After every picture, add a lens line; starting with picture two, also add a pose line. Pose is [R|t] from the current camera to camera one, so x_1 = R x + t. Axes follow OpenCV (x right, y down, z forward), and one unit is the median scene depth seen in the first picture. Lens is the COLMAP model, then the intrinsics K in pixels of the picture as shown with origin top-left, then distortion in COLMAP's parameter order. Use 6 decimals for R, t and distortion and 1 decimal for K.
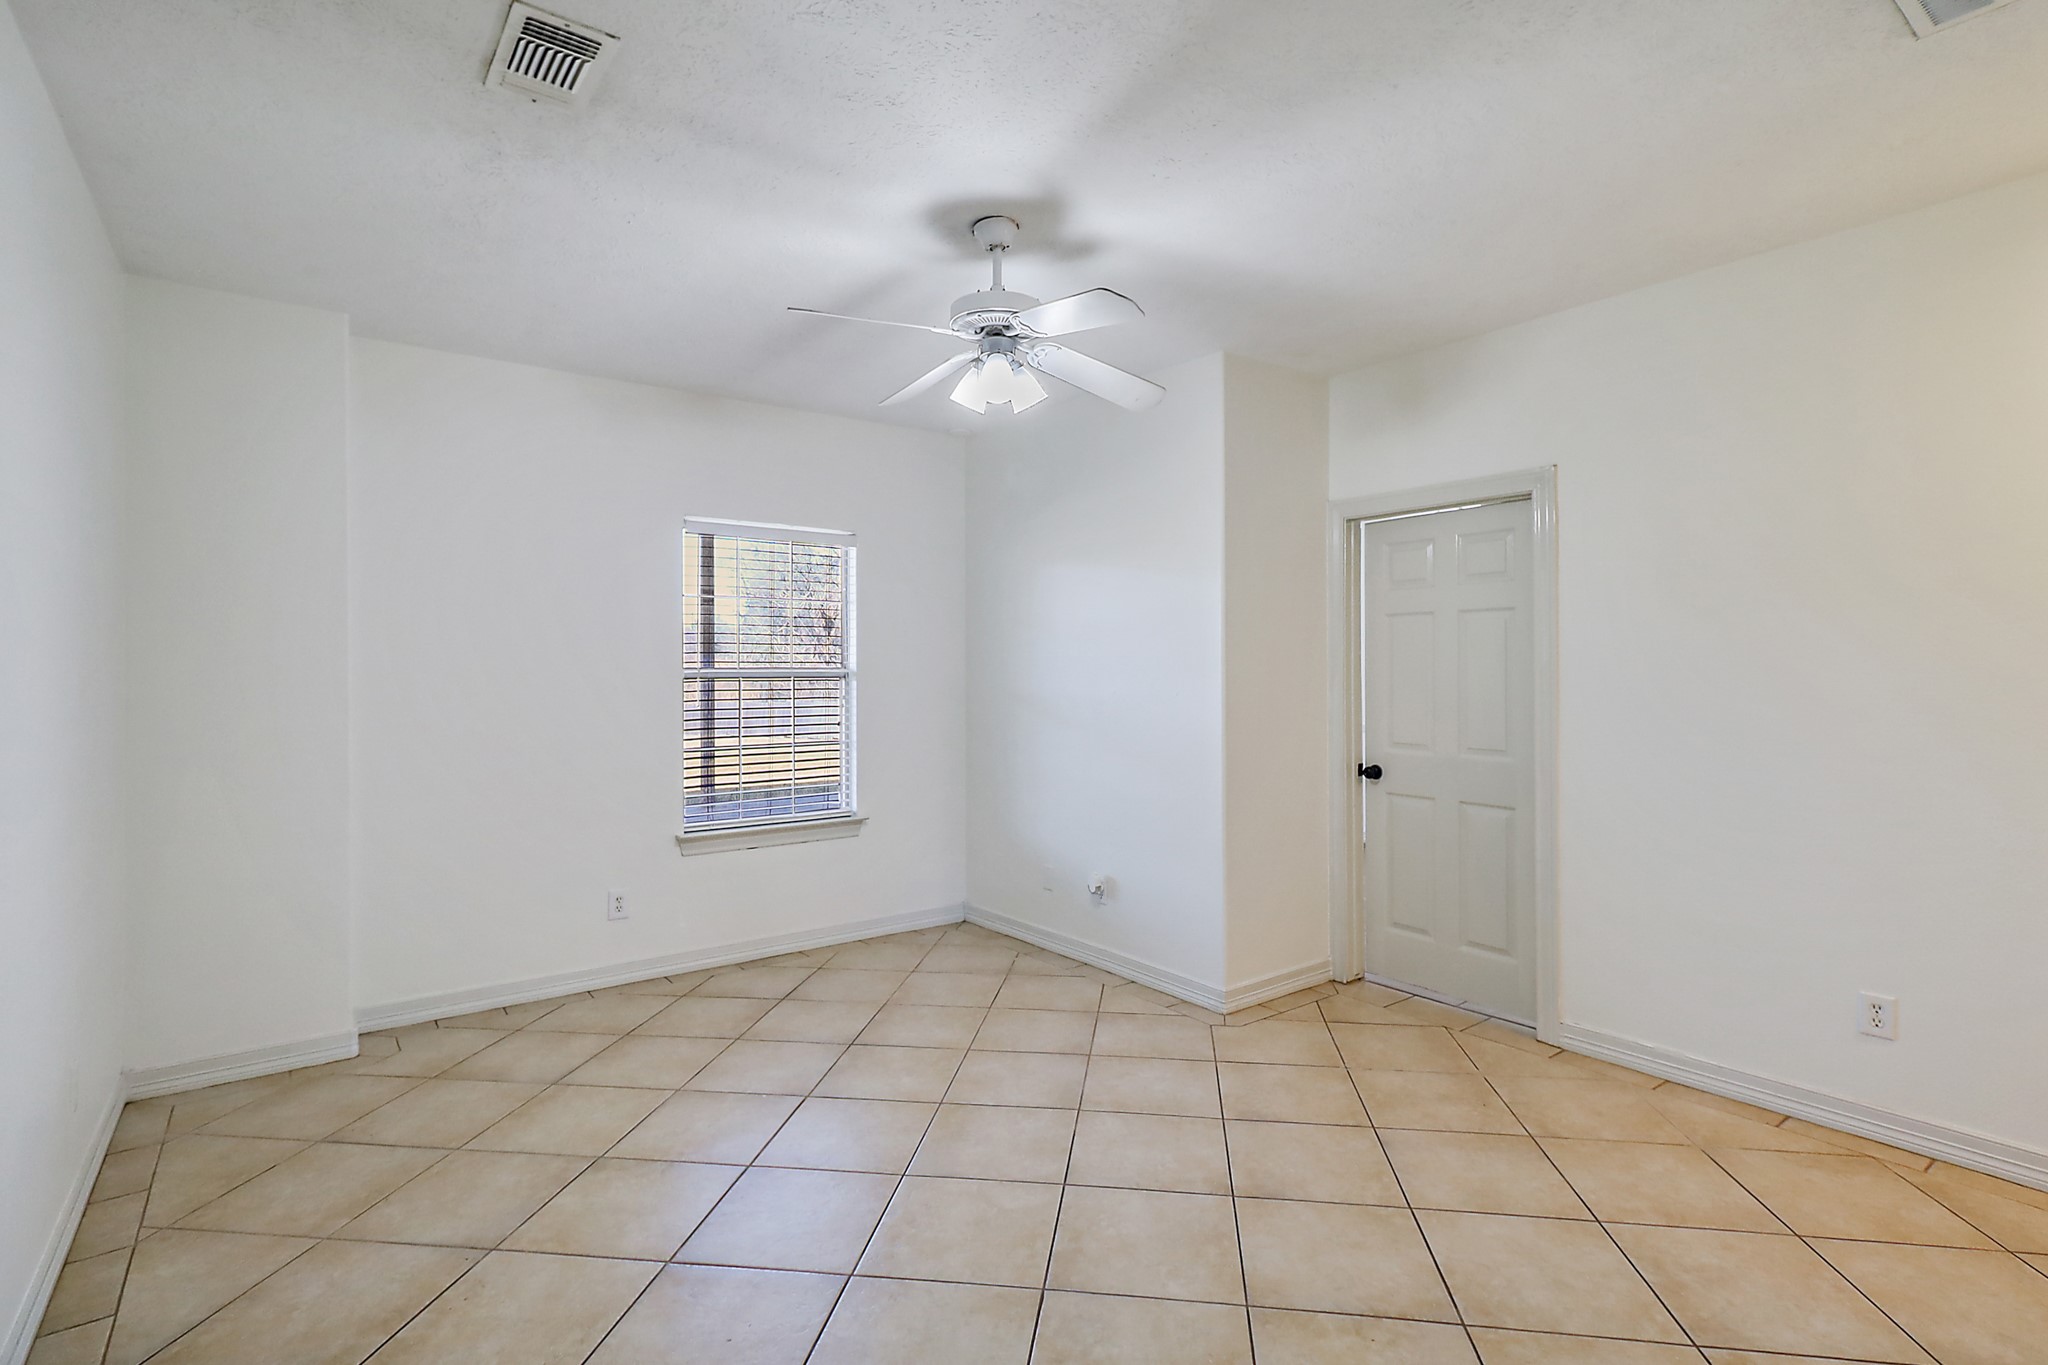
lens RADIAL K [[965.0, 0, 1028.5], [0, 965.0, 644.9], [0, 0, 1]] dist [0.005821, -0.000766]
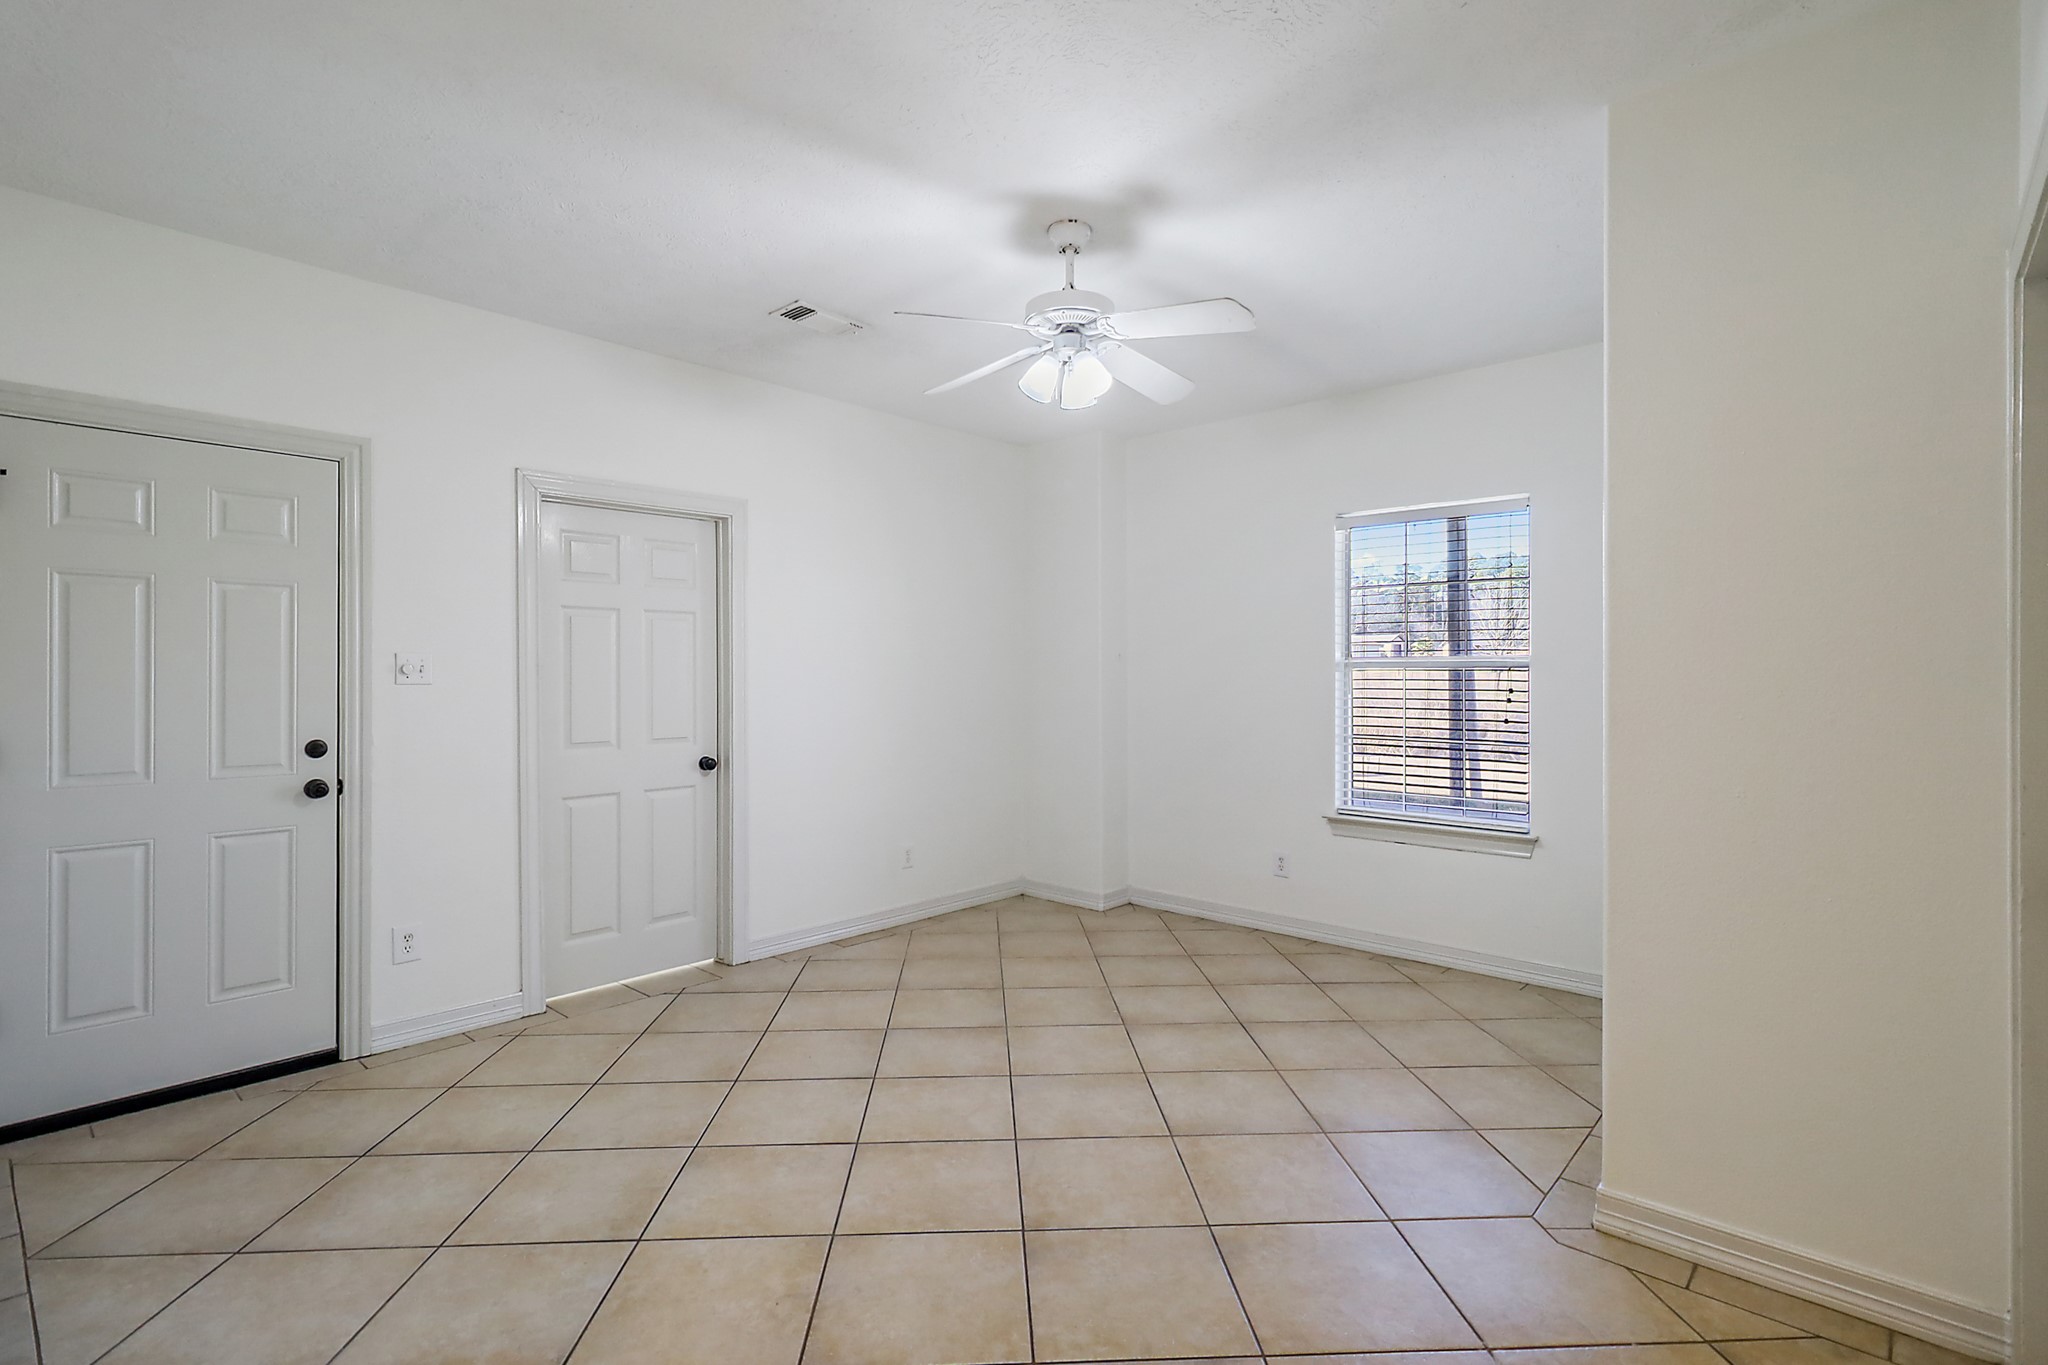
lens RADIAL K [[965.0, 0, 1028.5], [0, 965.0, 644.9], [0, 0, 1]] dist [0.005821, -0.000766]
pose [[0.185792, -0.026585, -0.982229, 0.725856], [0.026806, 0.999399, -0.021979, 0.029842], [0.982223, -0.022246, 0.186393, 0.555241]]
